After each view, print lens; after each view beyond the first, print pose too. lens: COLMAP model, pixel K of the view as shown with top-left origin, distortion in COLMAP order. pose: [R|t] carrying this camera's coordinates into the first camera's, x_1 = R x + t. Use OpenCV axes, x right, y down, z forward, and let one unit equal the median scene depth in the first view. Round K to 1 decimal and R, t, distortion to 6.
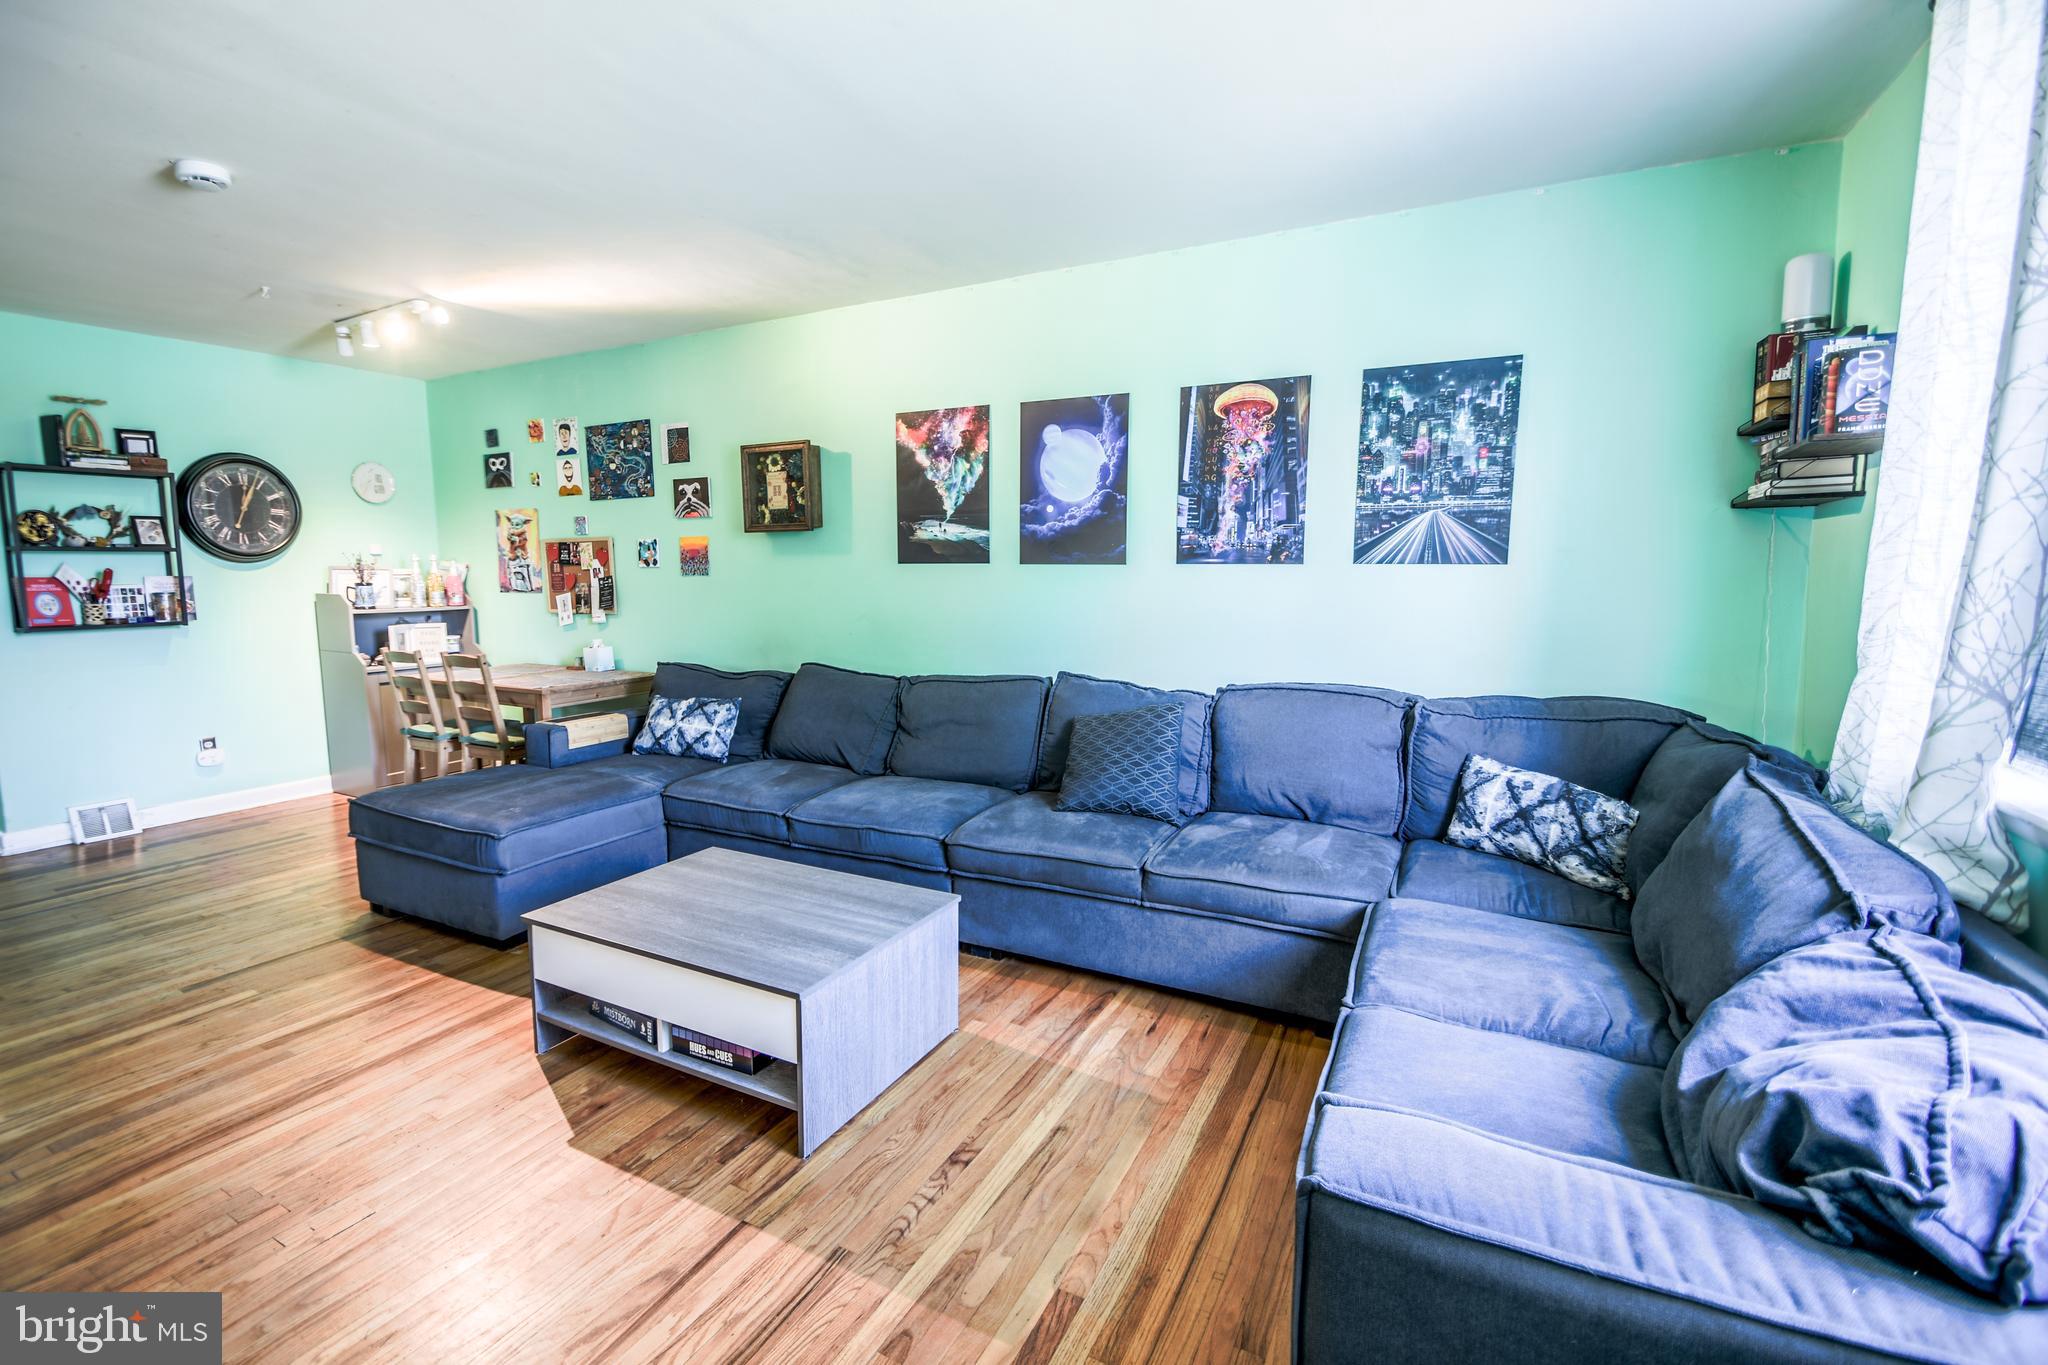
lens RADIAL K [[926.5, 0, 1013.9], [0, 926.5, 683.0], [0, 0, 1]] dist [-0.016173, -0.002697]
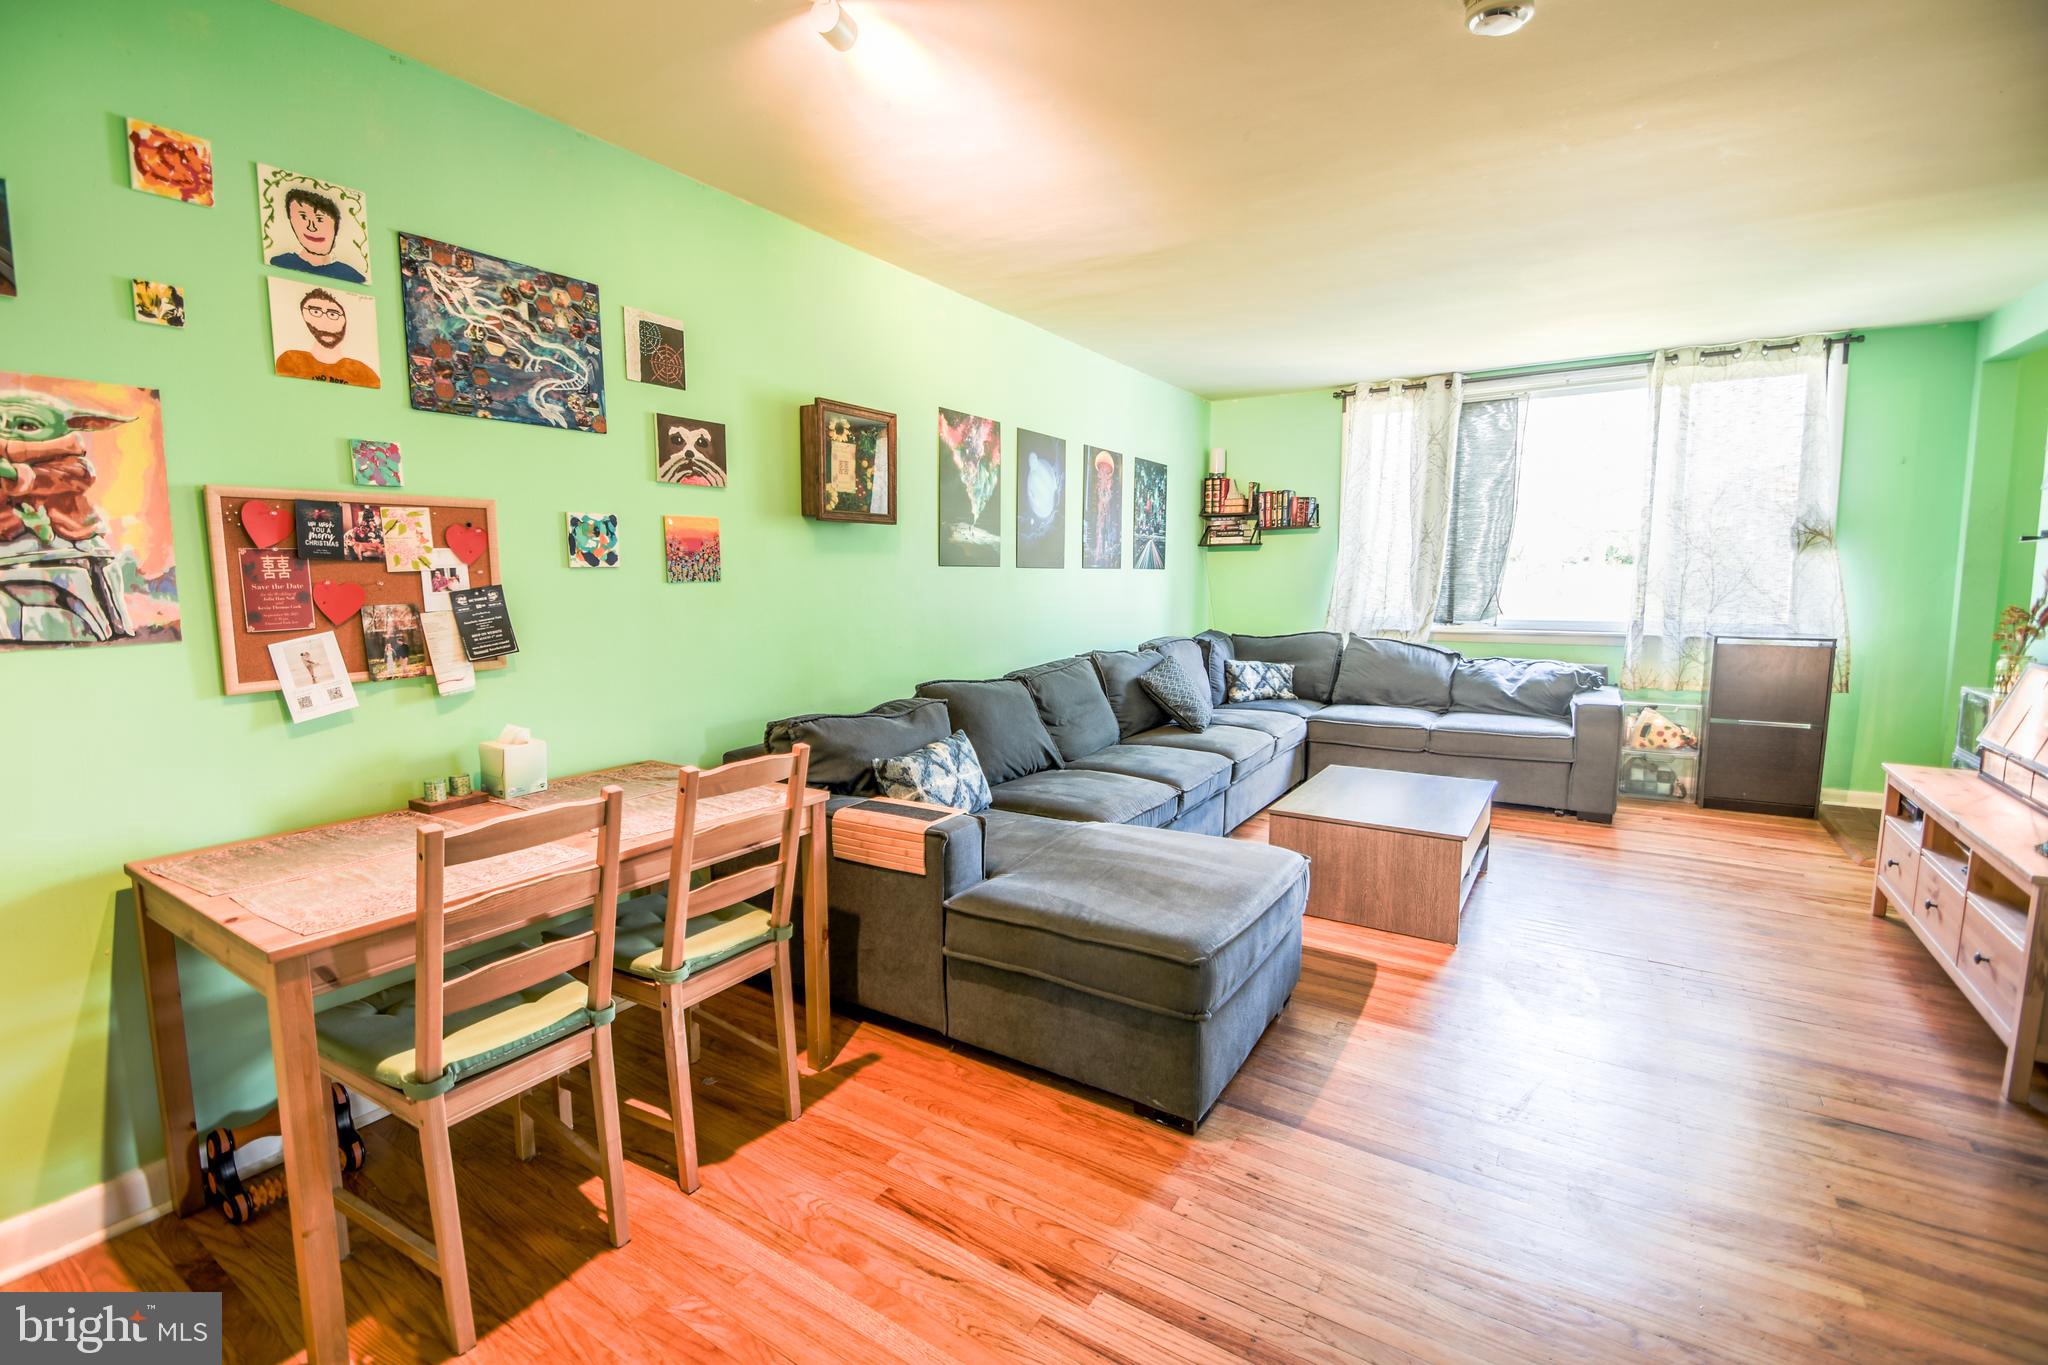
lens RADIAL K [[926.5, 0, 1010.2], [0, 926.5, 687.8], [0, 0, 1]] dist [-0.016173, -0.002697]
pose [[0.065657, -0.120051, 0.990594, -1.004360], [0.127519, 0.985606, 0.110995, -0.096090], [-0.989661, 0.119032, 0.080021, 0.817067]]
